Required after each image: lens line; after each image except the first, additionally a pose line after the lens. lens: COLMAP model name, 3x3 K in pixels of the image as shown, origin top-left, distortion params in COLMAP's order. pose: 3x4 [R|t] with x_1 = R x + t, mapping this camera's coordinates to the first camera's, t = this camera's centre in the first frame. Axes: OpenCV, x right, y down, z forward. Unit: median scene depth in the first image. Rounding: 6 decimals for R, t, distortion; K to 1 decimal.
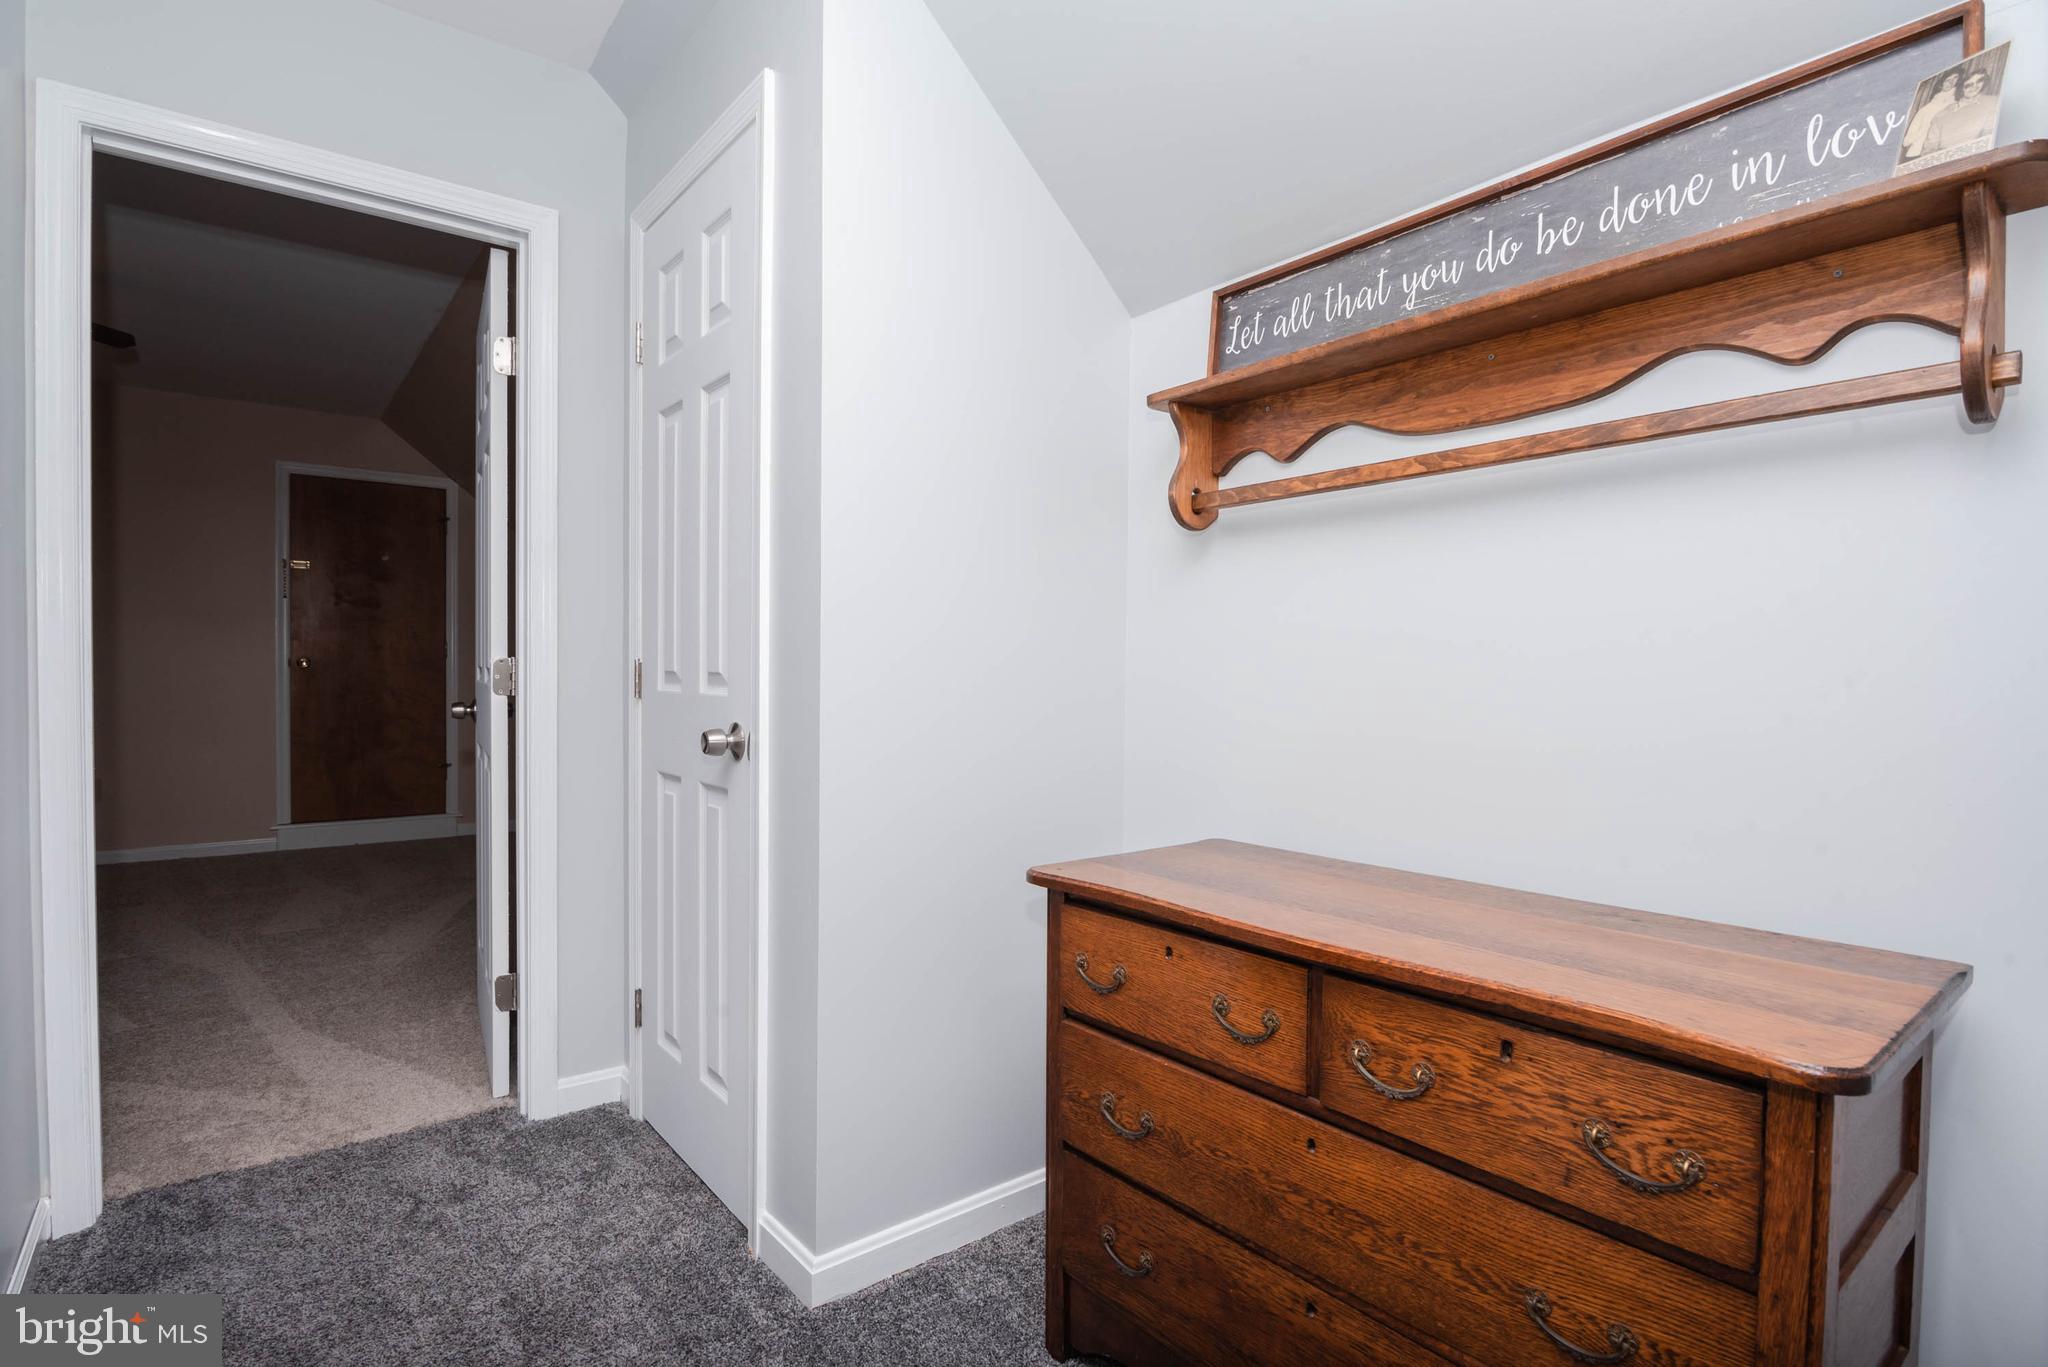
lens RADIAL K [[996.5, 0, 1016.9], [0, 996.5, 686.9], [0, 0, 1]] dist [-0.017948, -0.000888]
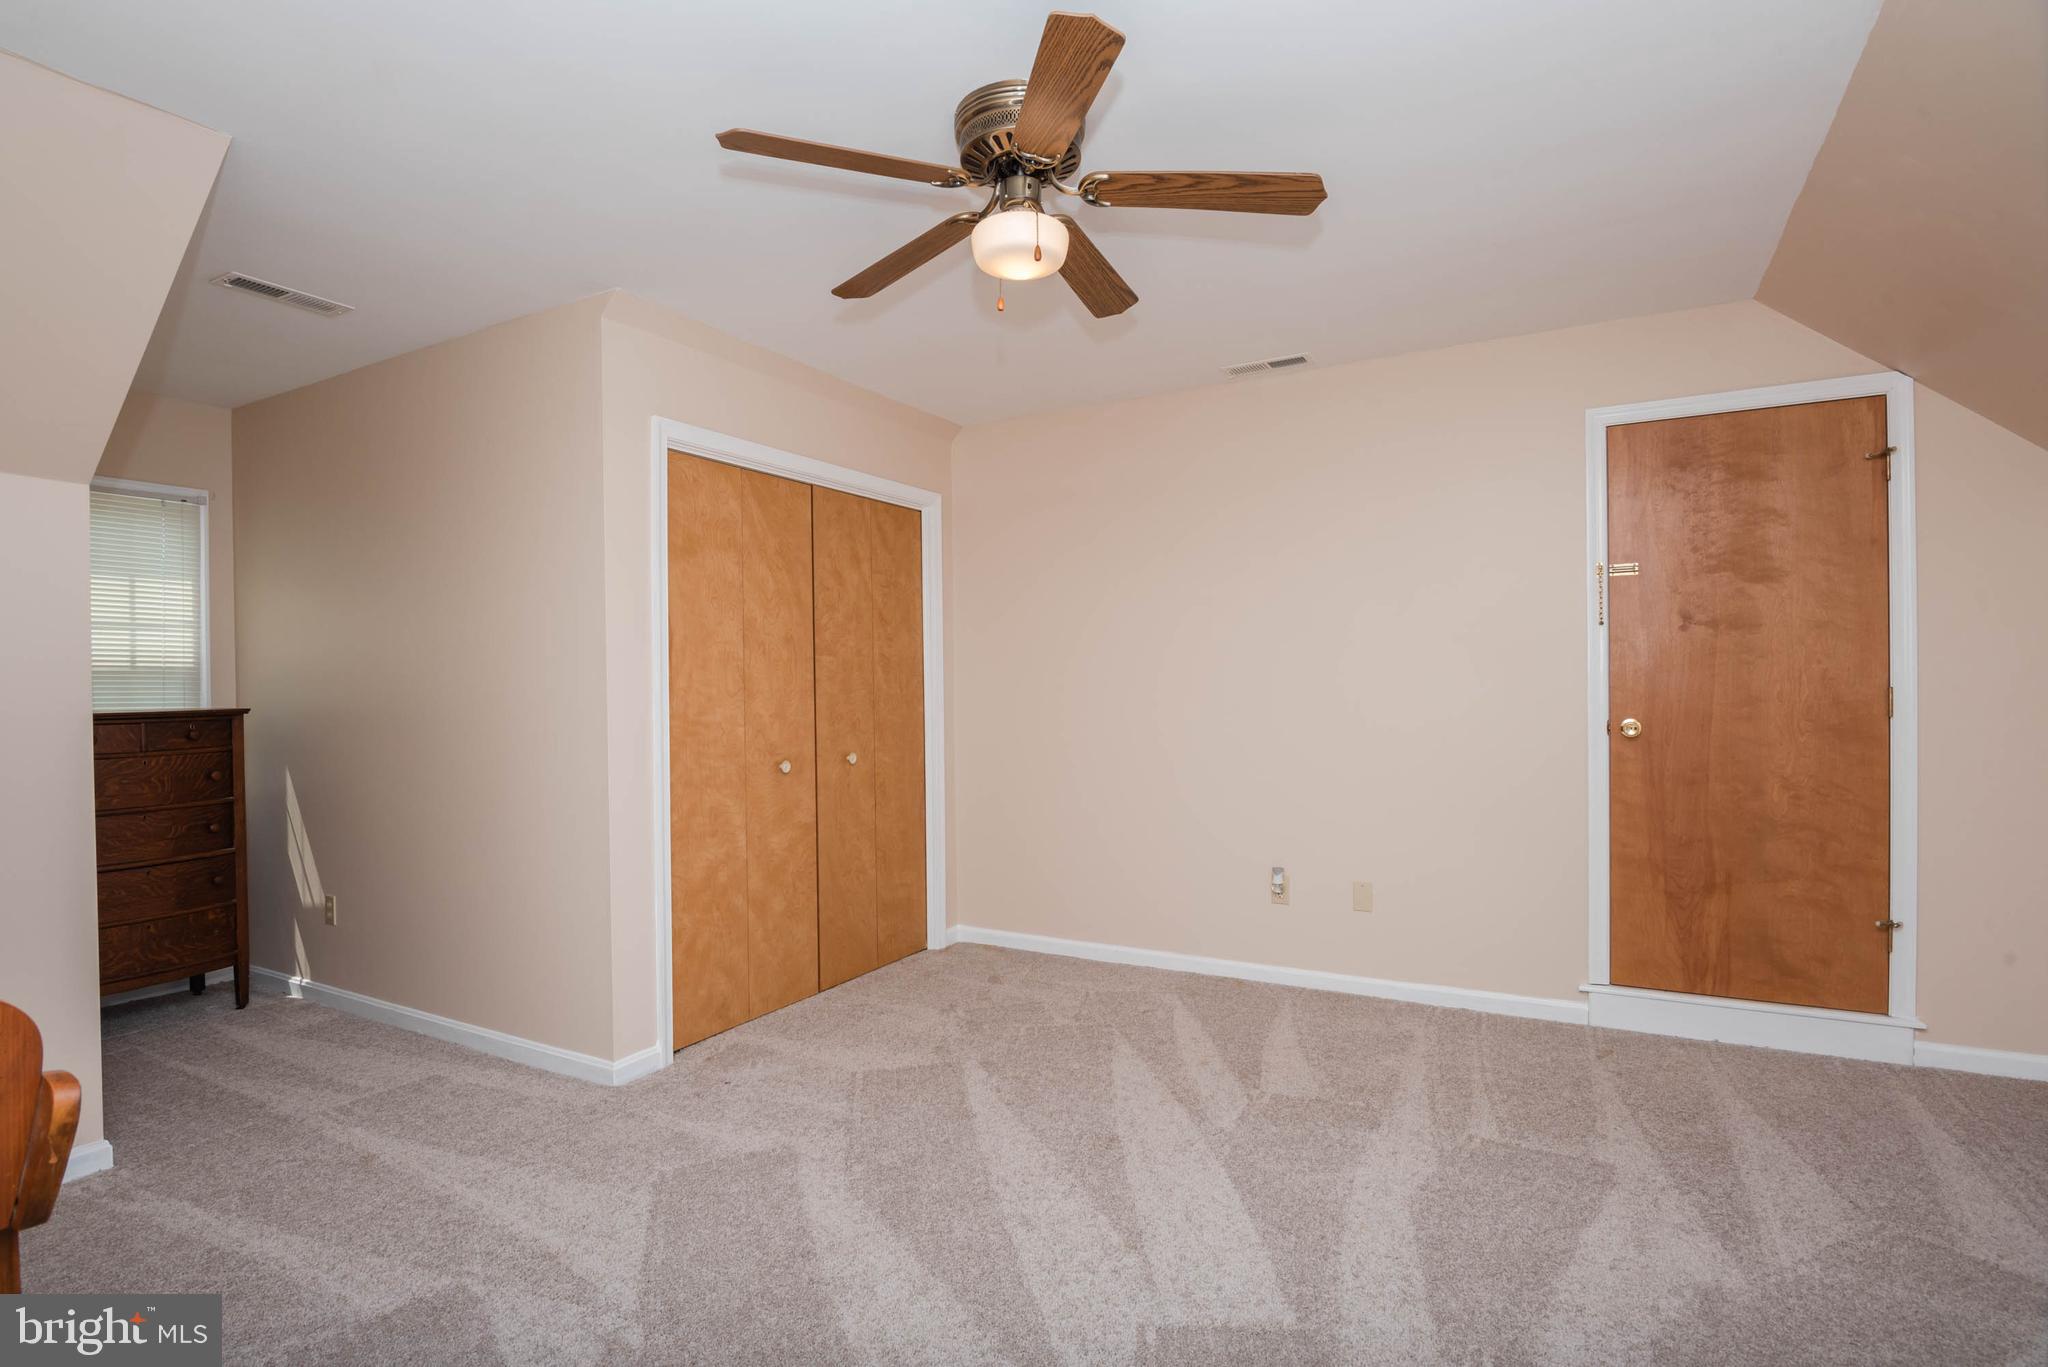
lens RADIAL K [[996.5, 0, 1016.9], [0, 996.5, 686.9], [0, 0, 1]] dist [-0.017948, -0.000888]
pose [[0.384940, -0.007857, -0.922908, -0.298487], [-0.002704, 0.999950, -0.009641, -0.042416], [0.922938, 0.006206, 0.384899, 0.406794]]
